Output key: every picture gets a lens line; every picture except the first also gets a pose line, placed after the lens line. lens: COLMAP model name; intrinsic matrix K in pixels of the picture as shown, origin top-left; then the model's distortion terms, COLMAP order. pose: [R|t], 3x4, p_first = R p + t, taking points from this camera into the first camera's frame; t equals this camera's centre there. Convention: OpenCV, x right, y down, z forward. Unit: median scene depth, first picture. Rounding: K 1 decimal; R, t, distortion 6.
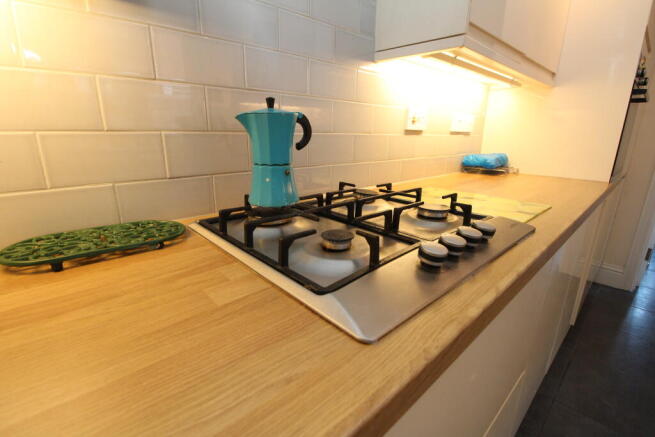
lens RADIAL K [[311.5, 0, 326.2], [0, 311.5, 218.3], [0, 0, 1]] dist [0.004516, 0.000110]
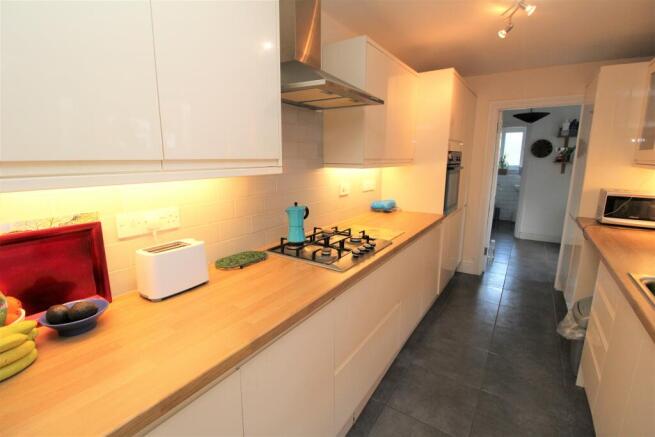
lens RADIAL K [[311.5, 0, 325.5], [0, 311.5, 220.5], [0, 0, 1]] dist [0.004516, 0.000110]
pose [[0.974101, -0.064281, 0.216784, -0.478570], [0.080119, 0.994659, -0.065070, -0.026724], [-0.211444, 0.080753, 0.974048, -1.557198]]
